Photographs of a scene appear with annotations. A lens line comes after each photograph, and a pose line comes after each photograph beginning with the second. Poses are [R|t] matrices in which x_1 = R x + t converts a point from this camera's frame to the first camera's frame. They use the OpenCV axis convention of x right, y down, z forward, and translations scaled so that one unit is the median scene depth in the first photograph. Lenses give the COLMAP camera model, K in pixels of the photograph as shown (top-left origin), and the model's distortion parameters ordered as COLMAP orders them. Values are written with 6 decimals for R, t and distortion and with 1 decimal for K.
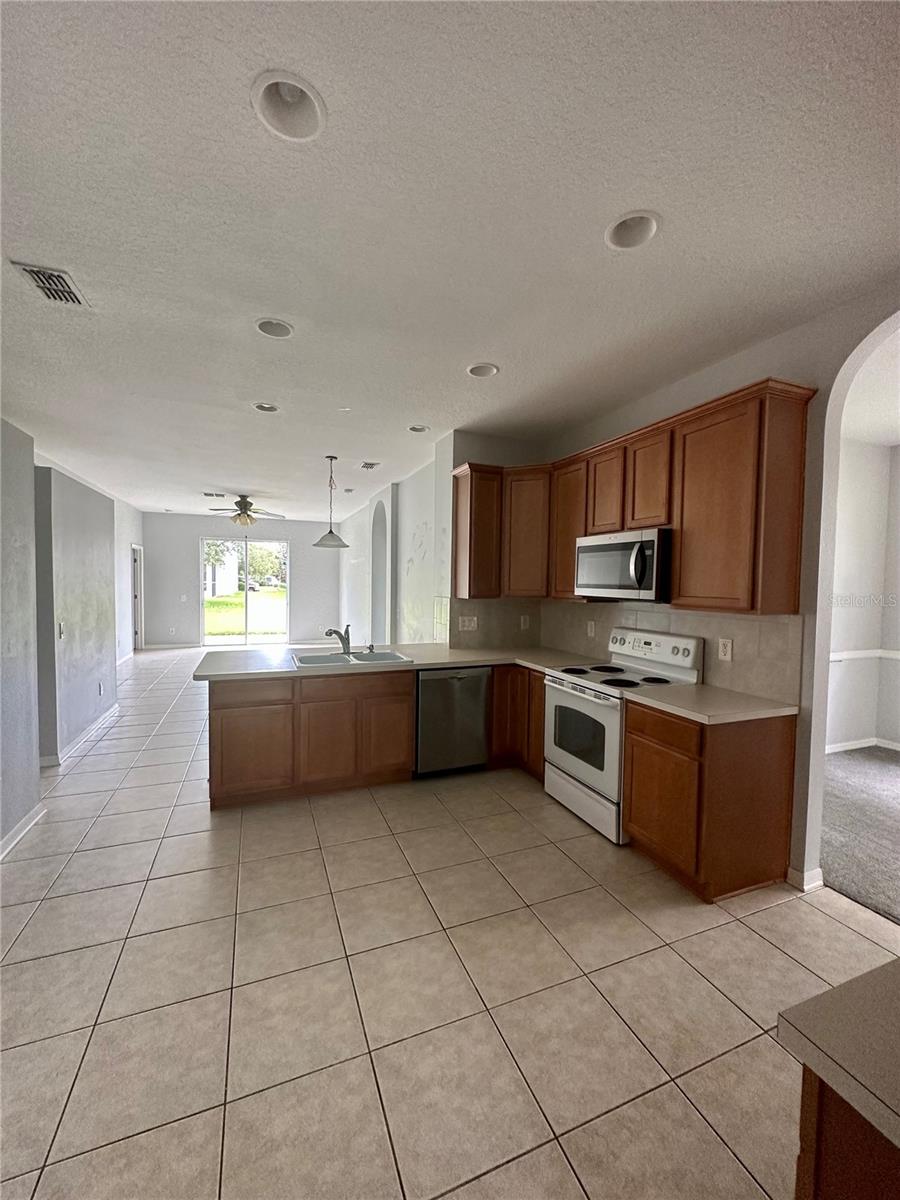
lens RADIAL K [[482.0, 0, 448.8], [0, 482.0, 600.9], [0, 0, 1]] dist [-0.003593, 0.000040]
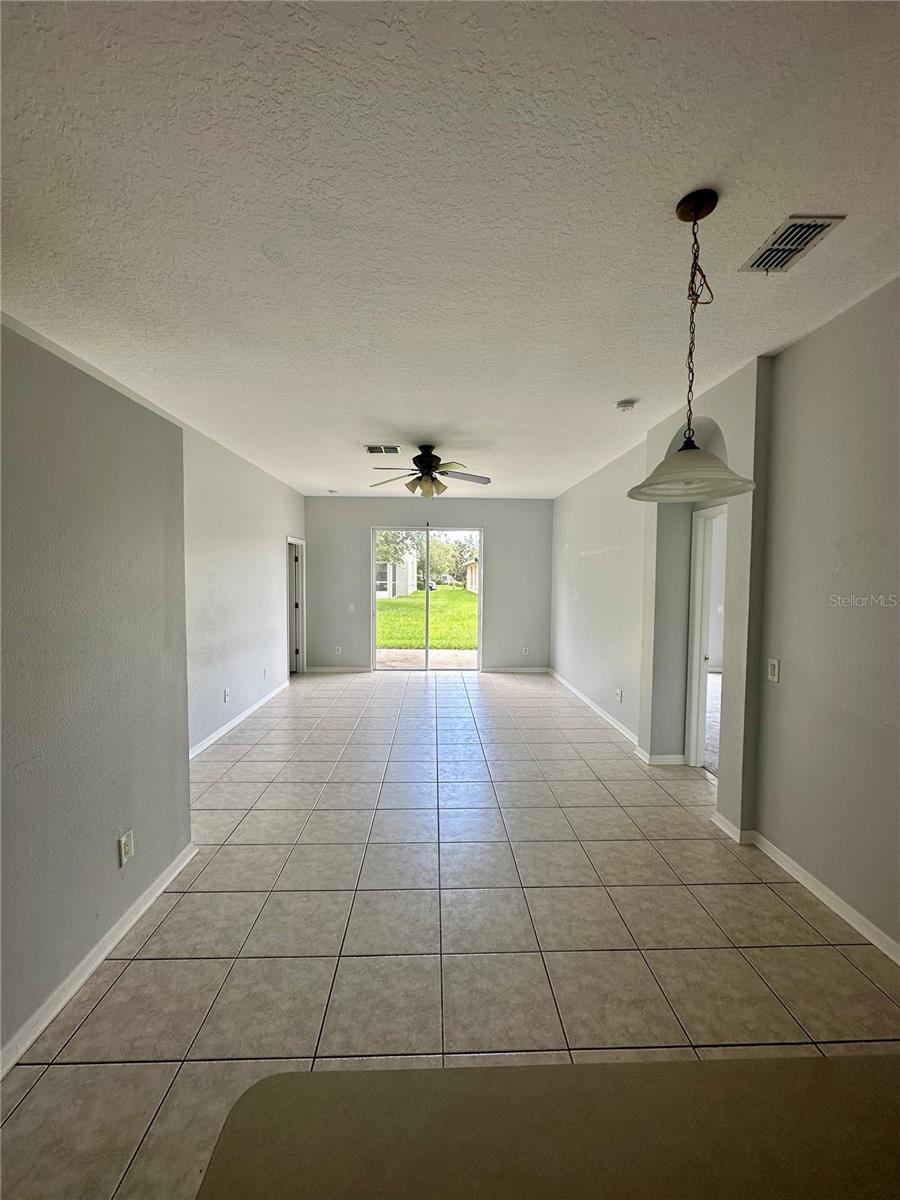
lens RADIAL K [[482.0, 0, 449.6], [0, 482.0, 598.5], [0, 0, 1]] dist [-0.003593, 0.000040]
pose [[0.941130, 0.005505, -0.337999, -0.145683], [-0.005183, 0.999985, 0.001855, -0.022267], [0.338004, 0.000006, 0.941145, 0.332321]]
